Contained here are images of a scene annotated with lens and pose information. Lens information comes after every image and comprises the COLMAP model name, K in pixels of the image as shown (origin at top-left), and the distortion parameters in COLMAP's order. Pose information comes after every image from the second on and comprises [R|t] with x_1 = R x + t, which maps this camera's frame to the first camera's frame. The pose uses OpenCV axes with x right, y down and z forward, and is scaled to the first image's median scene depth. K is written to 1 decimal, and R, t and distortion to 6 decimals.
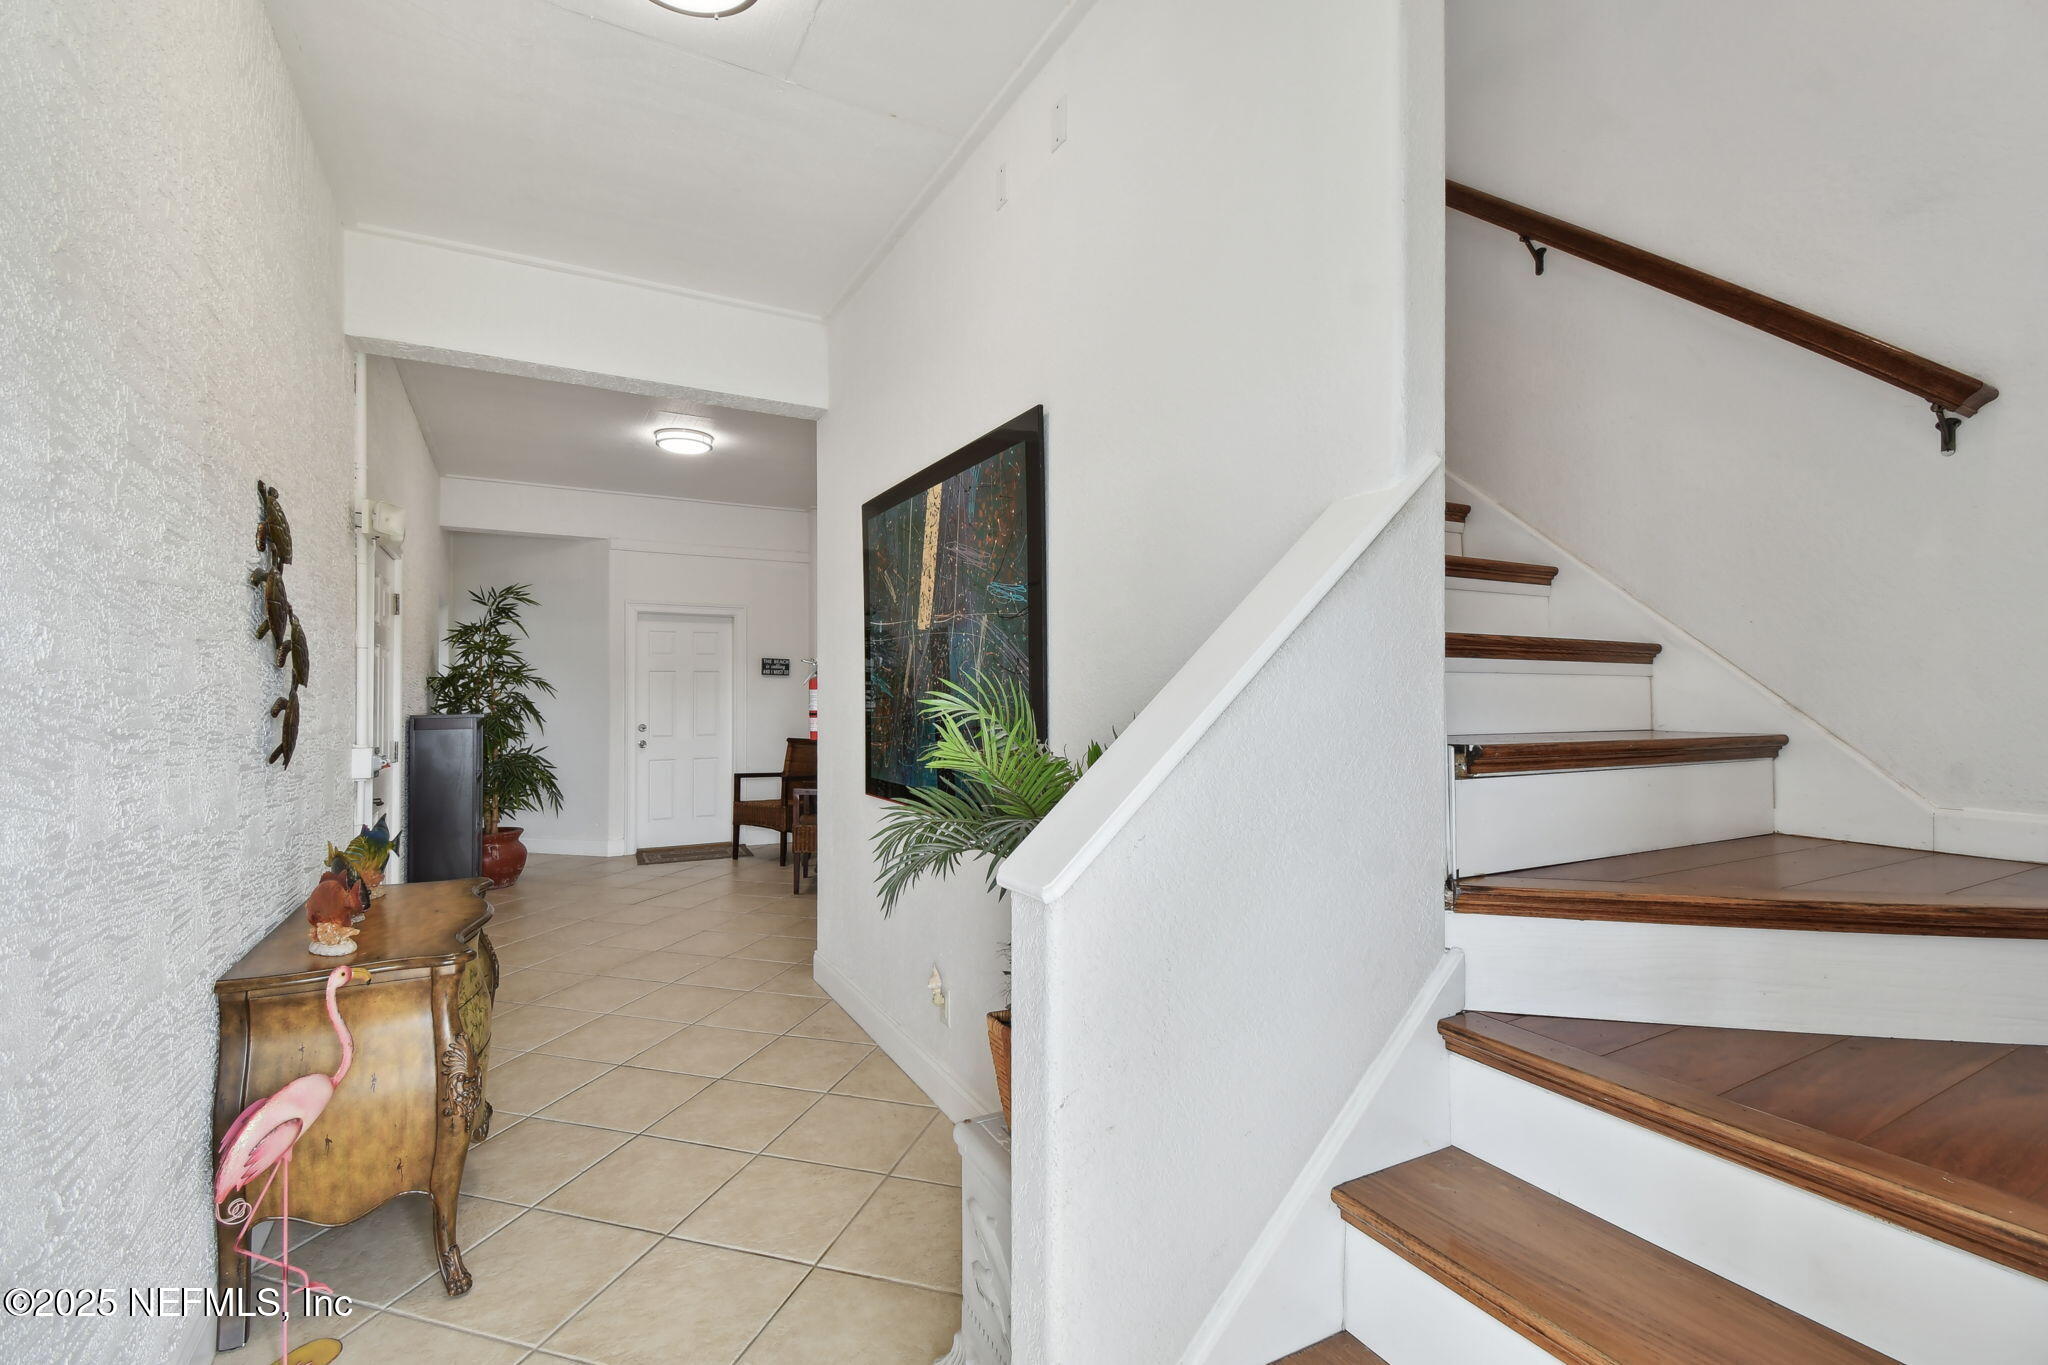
lens RADIAL K [[909.9, 0, 1031.7], [0, 909.9, 677.9], [0, 0, 1]] dist [0.007298, -0.007837]
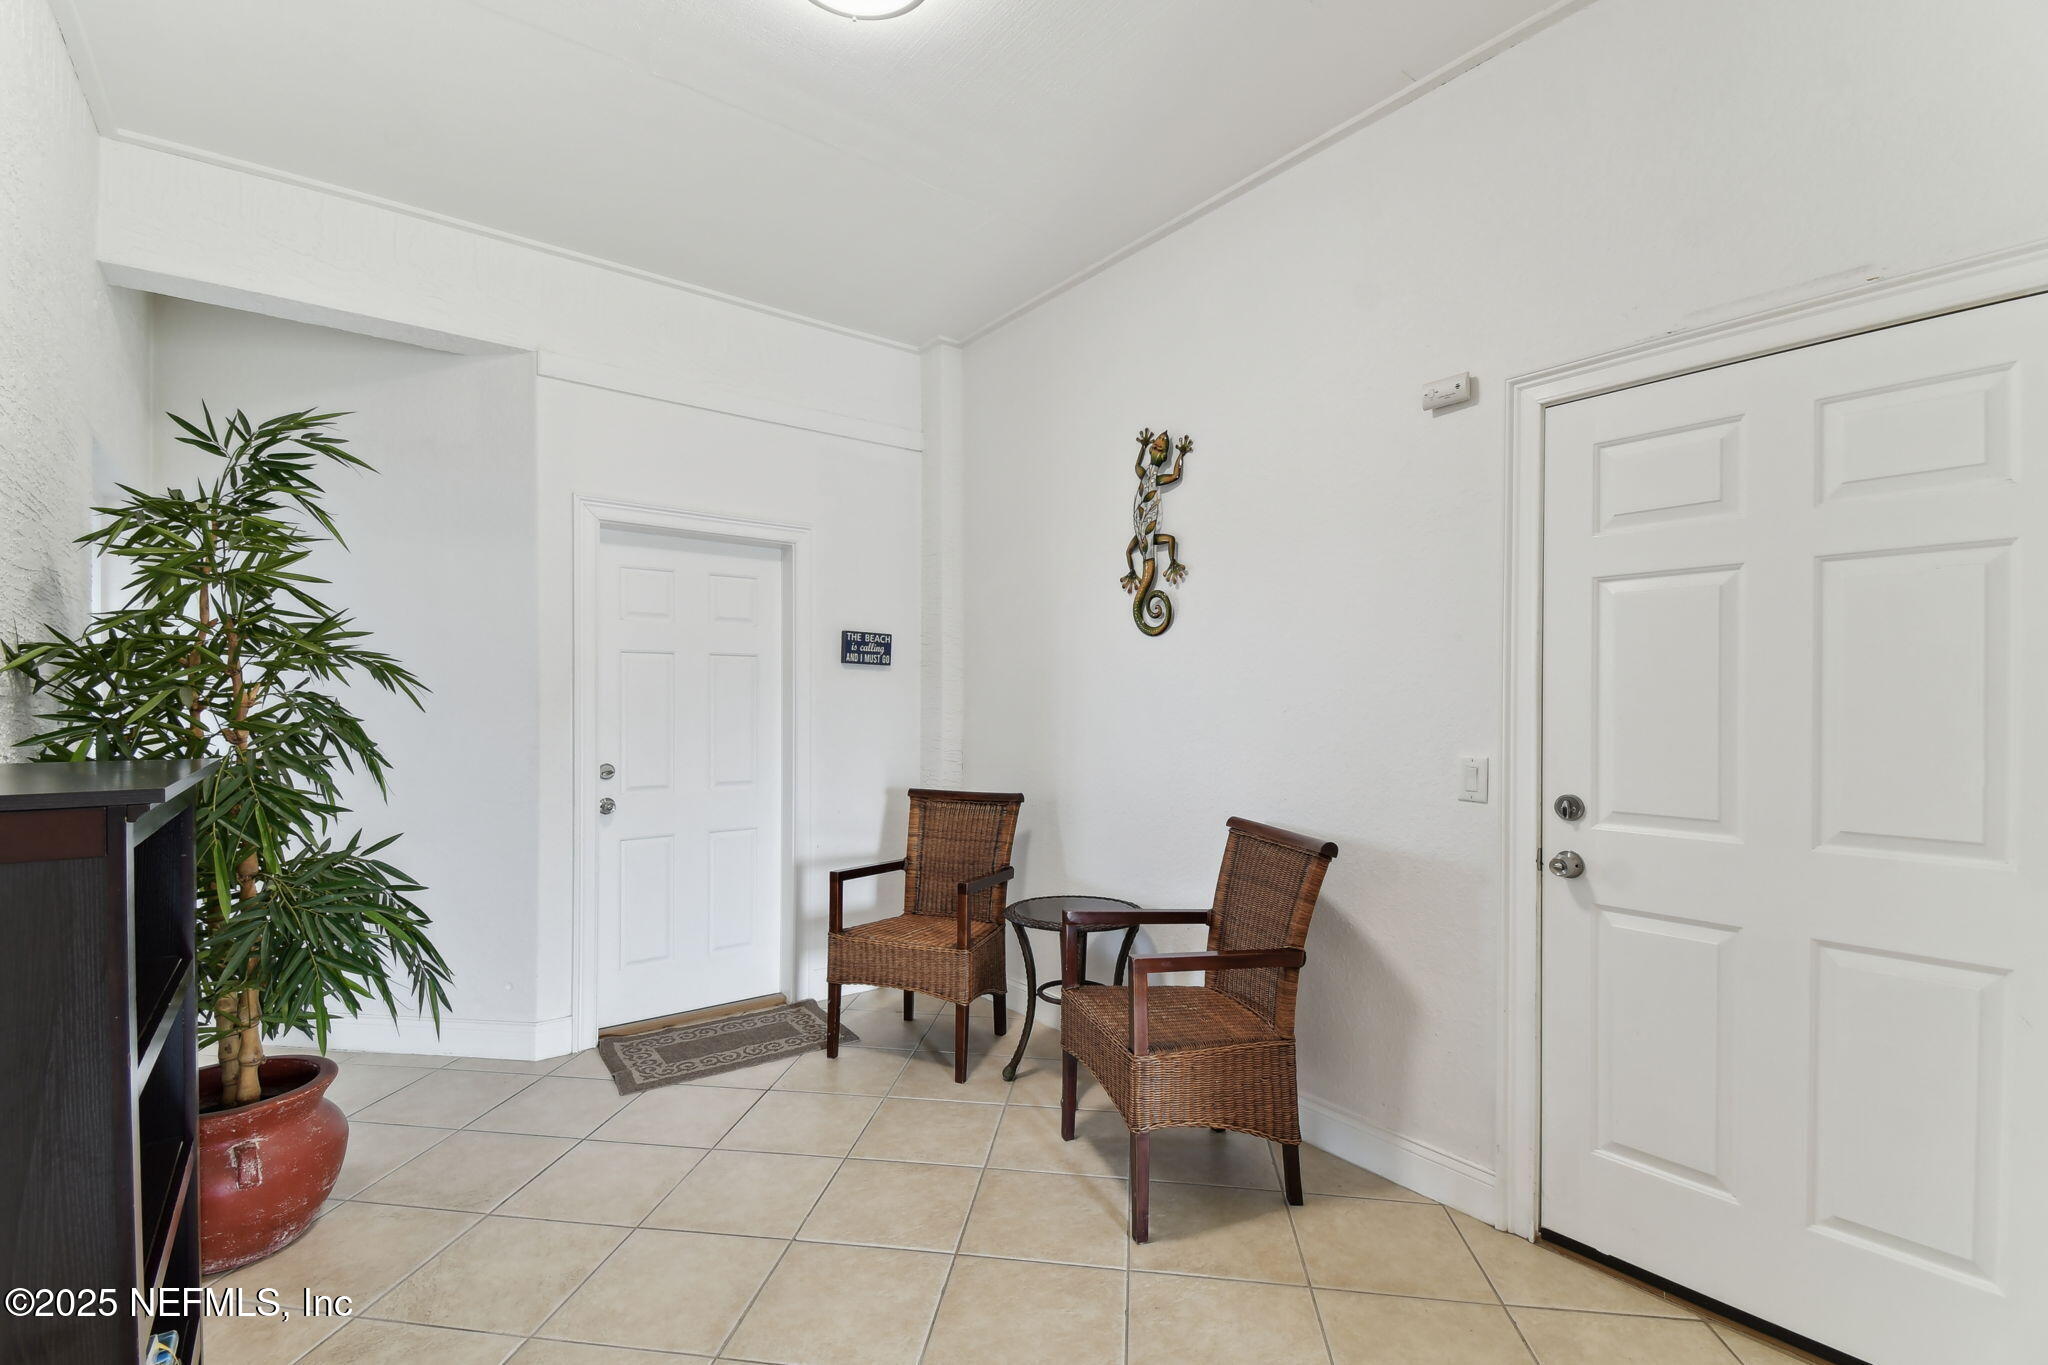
lens RADIAL K [[909.9, 0, 1017.8], [0, 909.9, 702.4], [0, 0, 1]] dist [0.007298, -0.007837]
pose [[0.990187, 0.001746, 0.139735, -0.333141], [-0.003994, 0.999867, 0.015803, 0.012418], [-0.139688, -0.016206, 0.990063, 0.592765]]
